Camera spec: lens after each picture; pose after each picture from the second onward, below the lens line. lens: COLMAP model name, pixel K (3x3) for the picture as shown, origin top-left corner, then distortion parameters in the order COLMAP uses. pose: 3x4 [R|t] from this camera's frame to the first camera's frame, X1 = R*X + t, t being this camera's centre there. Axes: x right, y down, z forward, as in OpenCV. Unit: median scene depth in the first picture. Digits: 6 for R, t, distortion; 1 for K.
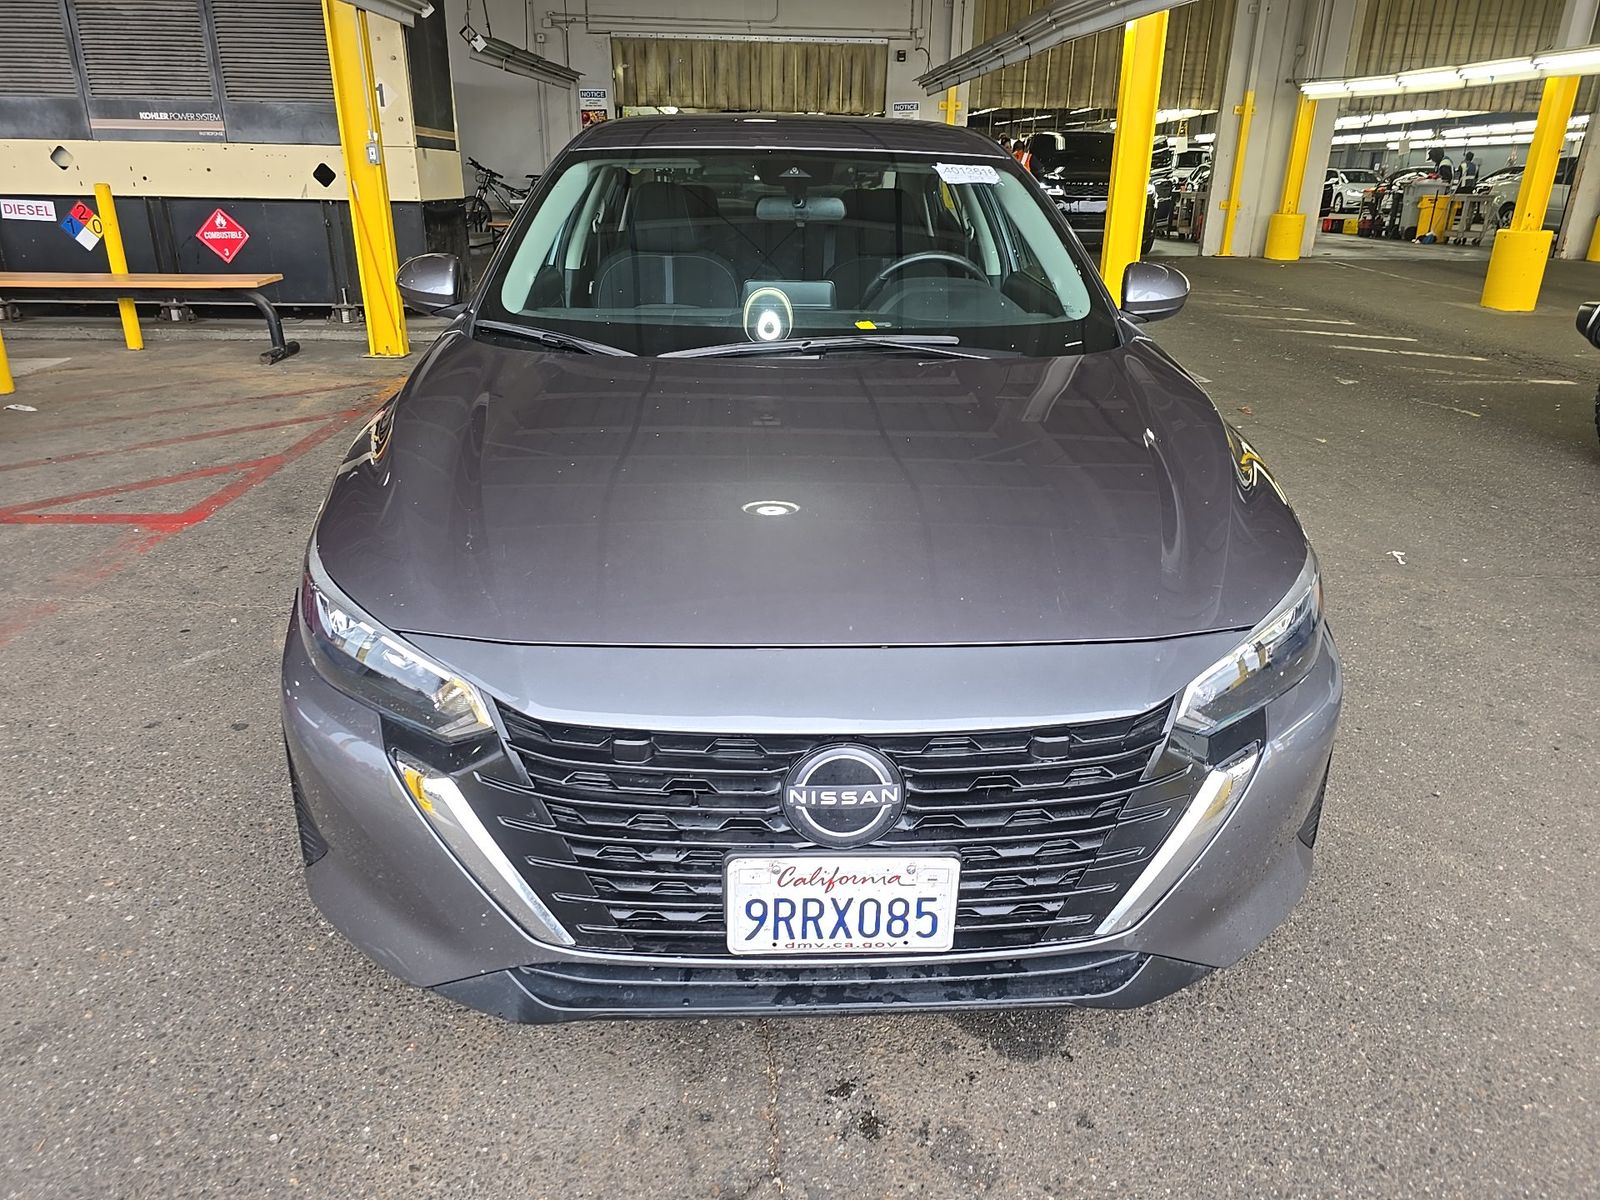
lens RADIAL K [[1082.7, 0, 800.0], [0, 1082.7, 600.0], [0, 0, 1]] dist [0.002547, -0.035112]
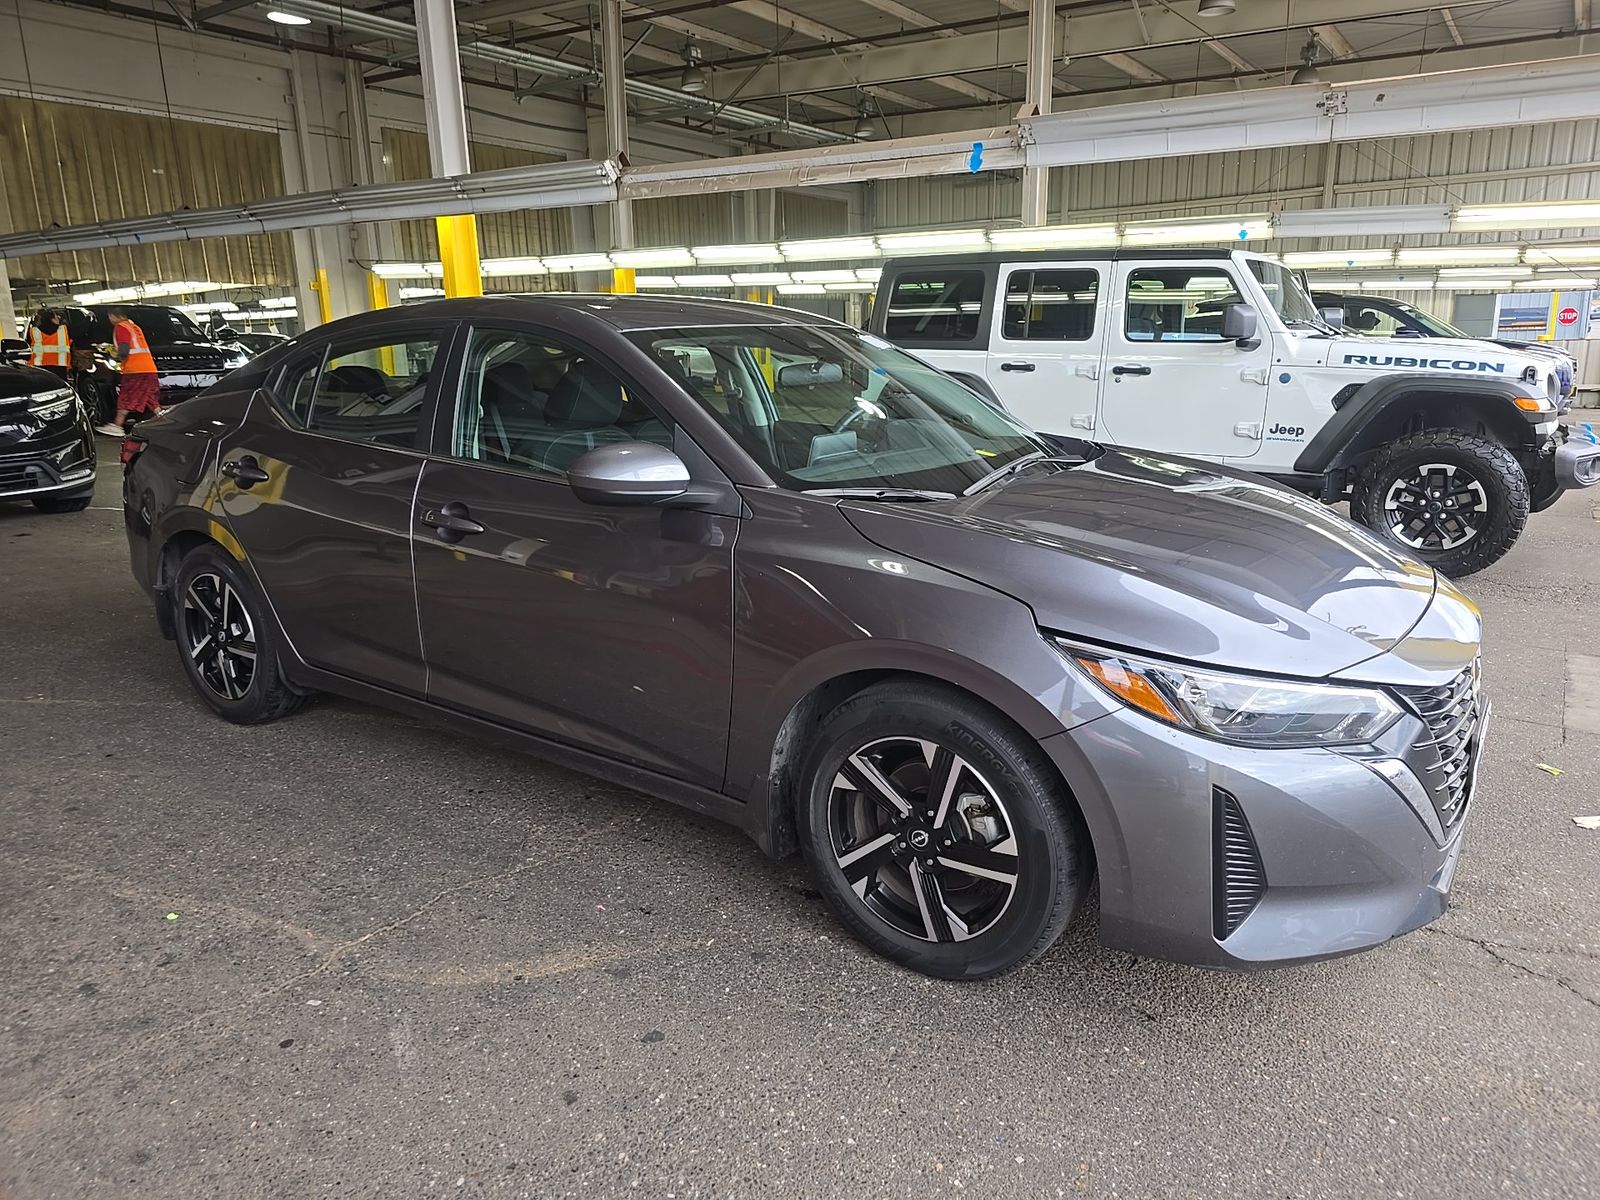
lens RADIAL K [[1055.8, 0, 800.0], [0, 1055.8, 600.0], [0, 0, 1]] dist [0.002460, 0.001147]
pose [[0.589996, -0.207702, 0.780234, -0.264804], [0.307326, 0.951375, 0.020867, -0.048111], [-0.746629, 0.227475, 0.625140, 0.086956]]
